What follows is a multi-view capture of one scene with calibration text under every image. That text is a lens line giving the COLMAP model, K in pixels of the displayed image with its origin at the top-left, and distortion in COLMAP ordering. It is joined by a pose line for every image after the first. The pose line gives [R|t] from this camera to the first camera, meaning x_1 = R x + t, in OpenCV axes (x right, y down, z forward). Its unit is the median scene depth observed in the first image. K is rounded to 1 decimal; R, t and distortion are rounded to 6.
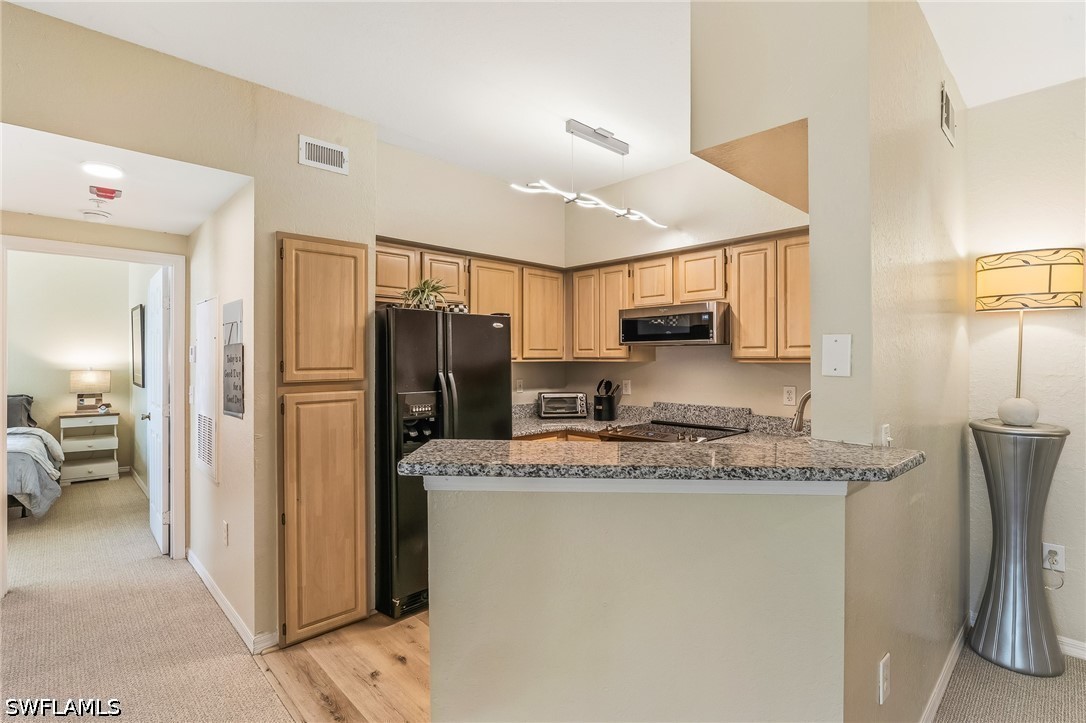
lens RADIAL K [[518.3, 0, 543.0], [0, 518.3, 361.5], [0, 0, 1]] dist [-0.007456, 0.000084]
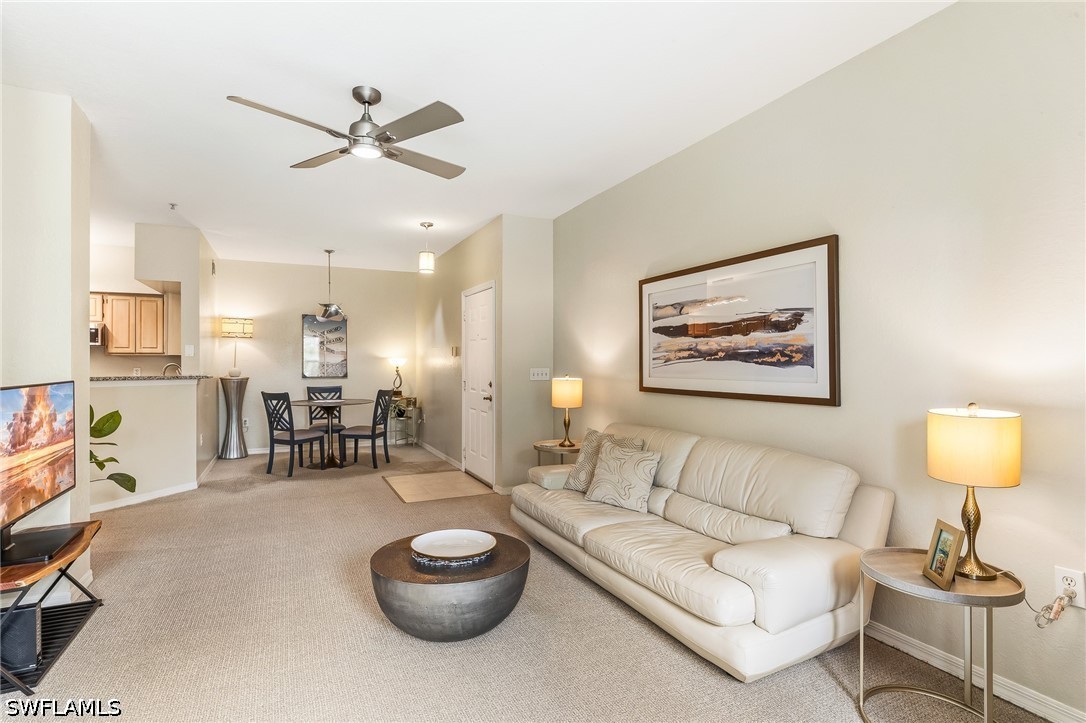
lens RADIAL K [[539.0, 0, 543.0], [0, 539.0, 361.5], [0, 0, 1]] dist [-0.003936, 0.000683]
pose [[0.313133, 0.002422, 0.949706, -1.132216], [0.004063, 0.999984, -0.003890, 0.044589], [-0.949701, 0.005076, 0.313118, -1.281021]]
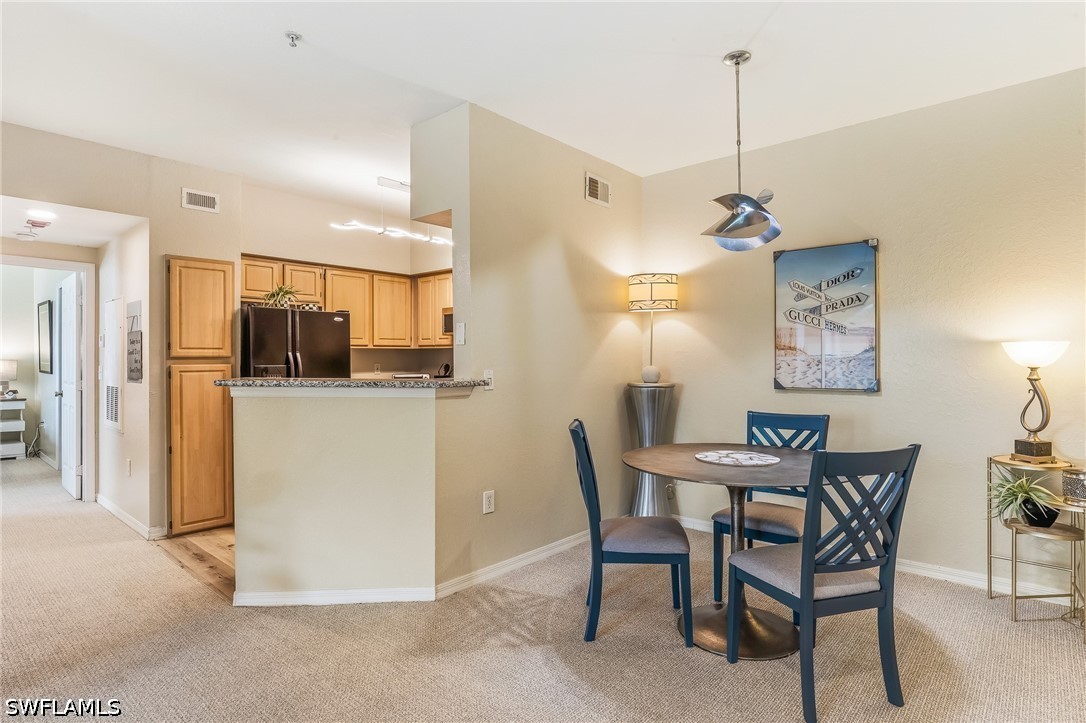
lens RADIAL K [[570.1, 0, 543.0], [0, 570.1, 361.5], [0, 0, 1]] dist [-0.003198, 0.000460]
pose [[0.996837, -0.001734, 0.079455, 0.359495], [0.001808, 0.999998, -0.000851, 0.047703], [-0.079453, 0.000992, 0.996838, -0.589335]]
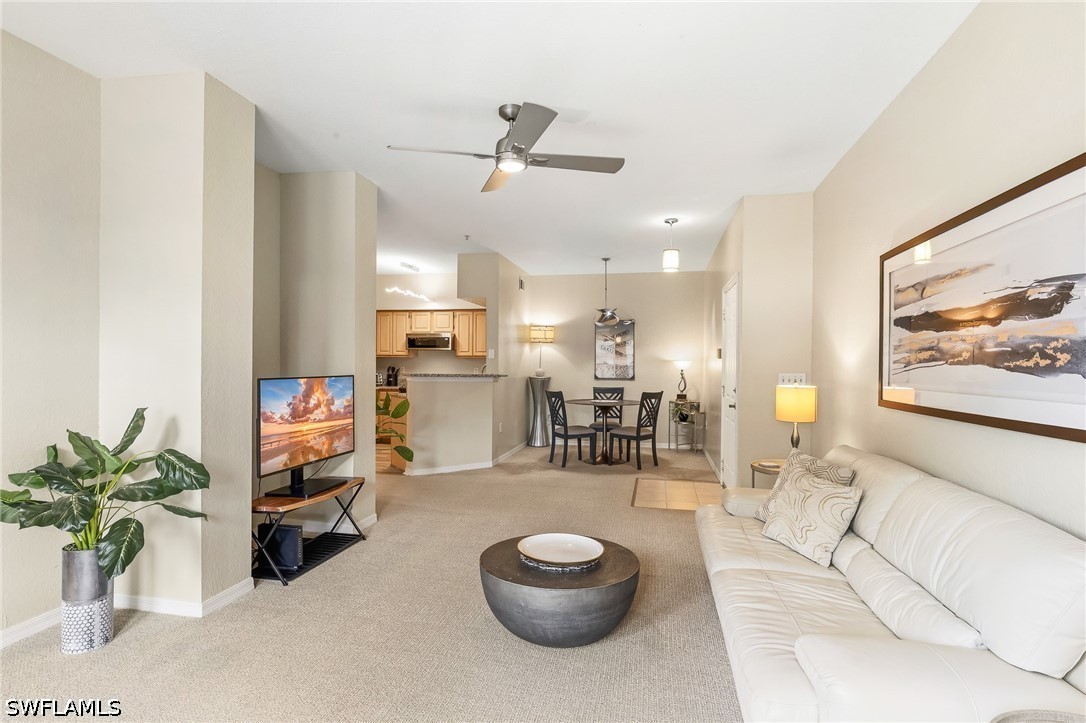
lens RADIAL K [[546.0, 0, 540.4], [0, 546.0, 370.7], [0, 0, 1]] dist [-0.001727, 0.000666]
pose [[0.827665, 0.001229, 0.561222, -0.863291], [-0.006814, 0.999946, 0.007858, 0.046085], [-0.561181, -0.010328, 0.827628, -1.567520]]
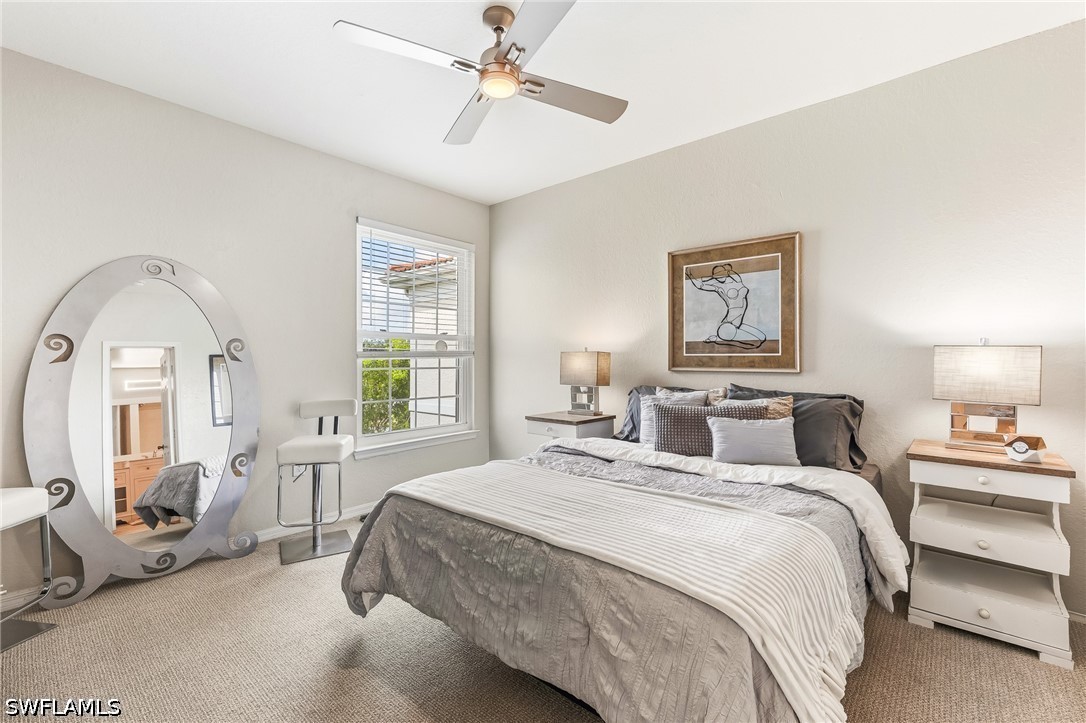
lens RADIAL K [[467.2, 0, 543.0], [0, 467.2, 361.5], [0, 0, 1]] dist [0.000691, 0.000188]
pose [[0.088195, 0.004596, -0.996093, -1.090033], [0.001938, 0.999987, 0.004786, 0.052452], [0.996101, -0.002353, 0.088185, 1.249022]]
